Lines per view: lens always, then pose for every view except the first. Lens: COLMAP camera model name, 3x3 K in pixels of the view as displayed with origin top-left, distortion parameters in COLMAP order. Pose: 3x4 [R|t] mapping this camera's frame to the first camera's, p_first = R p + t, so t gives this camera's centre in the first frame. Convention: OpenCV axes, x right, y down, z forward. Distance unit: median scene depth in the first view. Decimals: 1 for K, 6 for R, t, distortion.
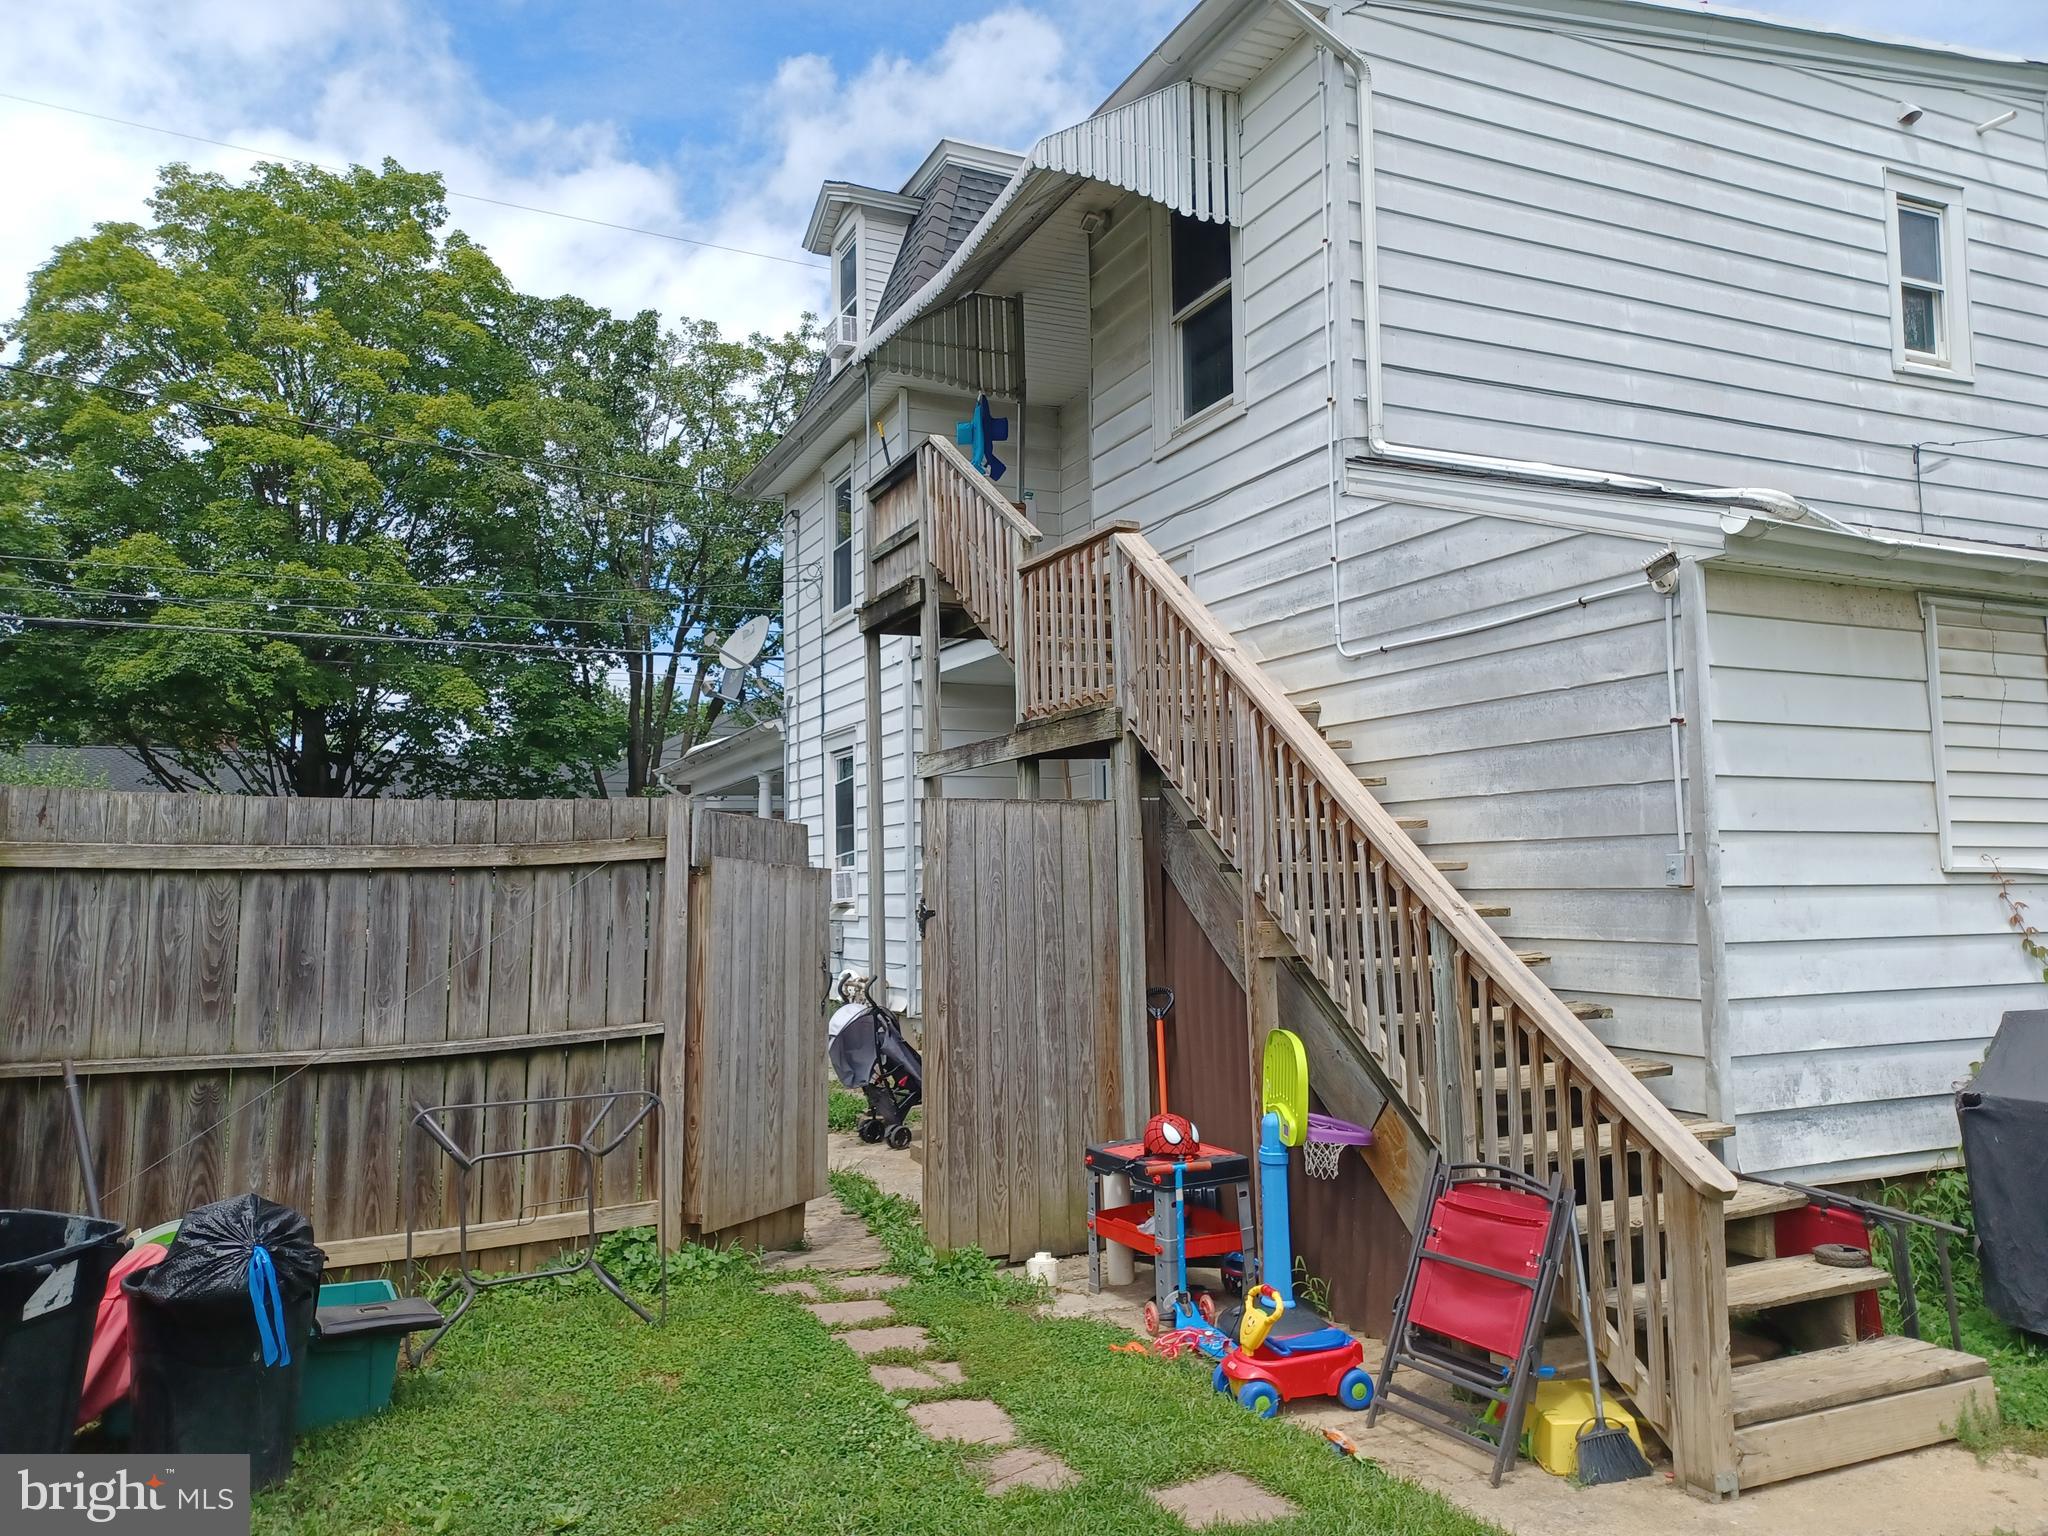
lens RADIAL K [[1483.4, 0, 1020.3], [0, 1483.4, 762.0], [0, 0, 1]] dist [0.009973, -0.003960]
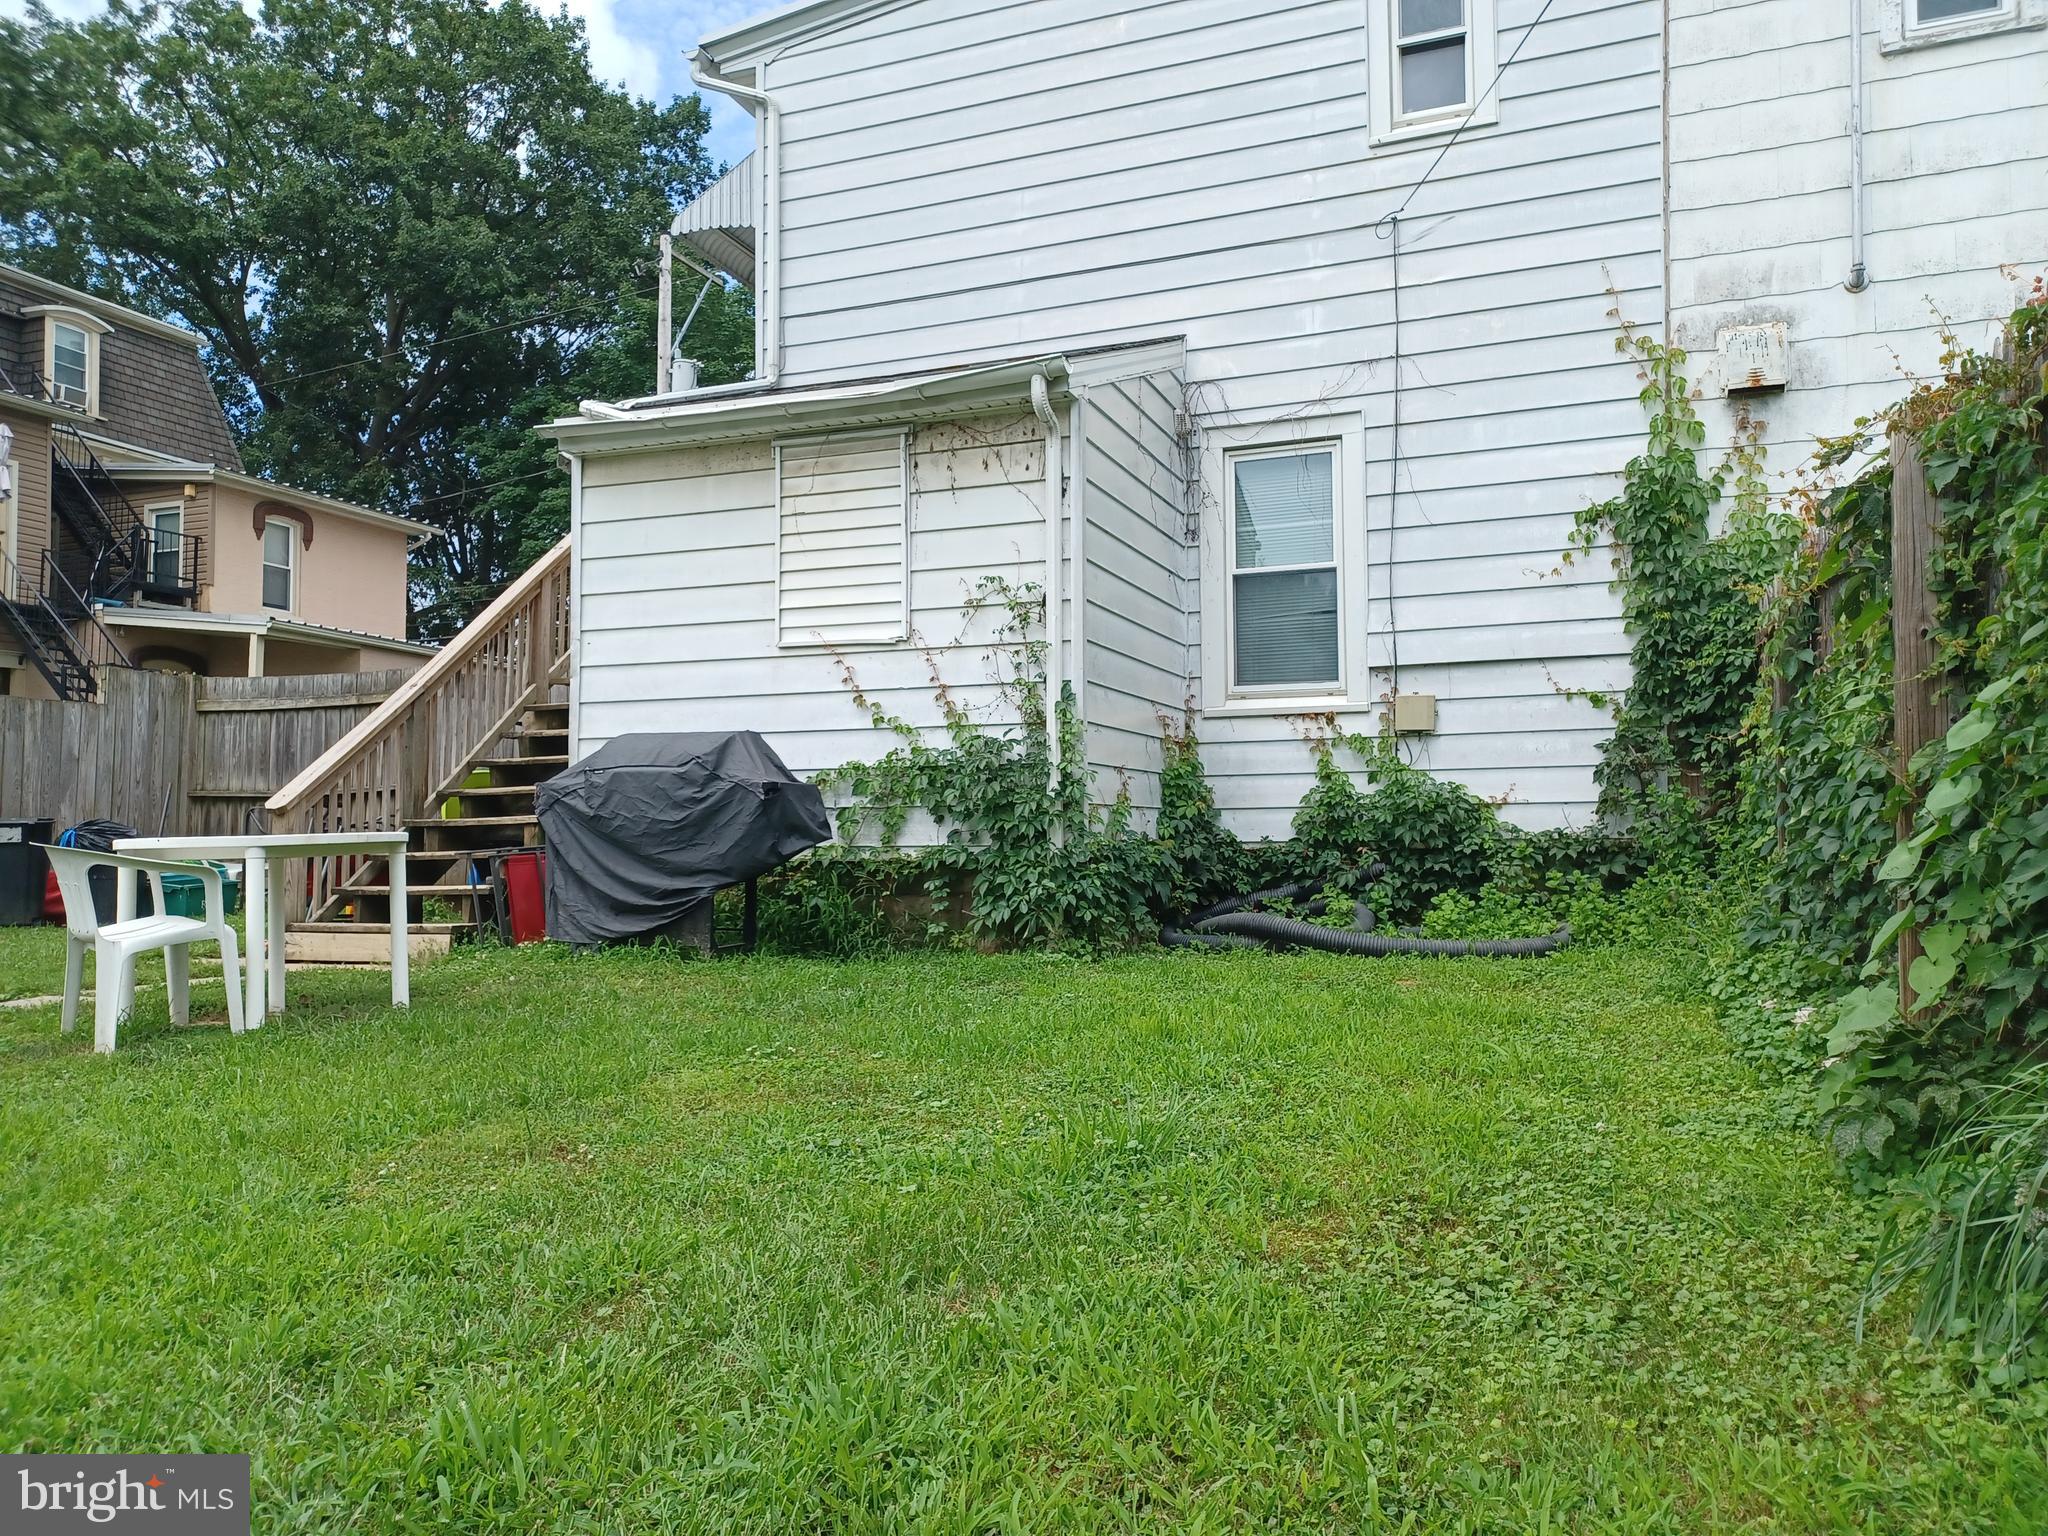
lens RADIAL K [[1483.4, 0, 1023.7], [0, 1483.4, 772.4], [0, 0, 1]] dist [0.009973, -0.003960]
pose [[0.698151, -0.025408, -0.715500, 1.683462], [0.055745, 0.998265, 0.018944, 0.169652], [0.713777, -0.053111, 0.698356, 0.222272]]
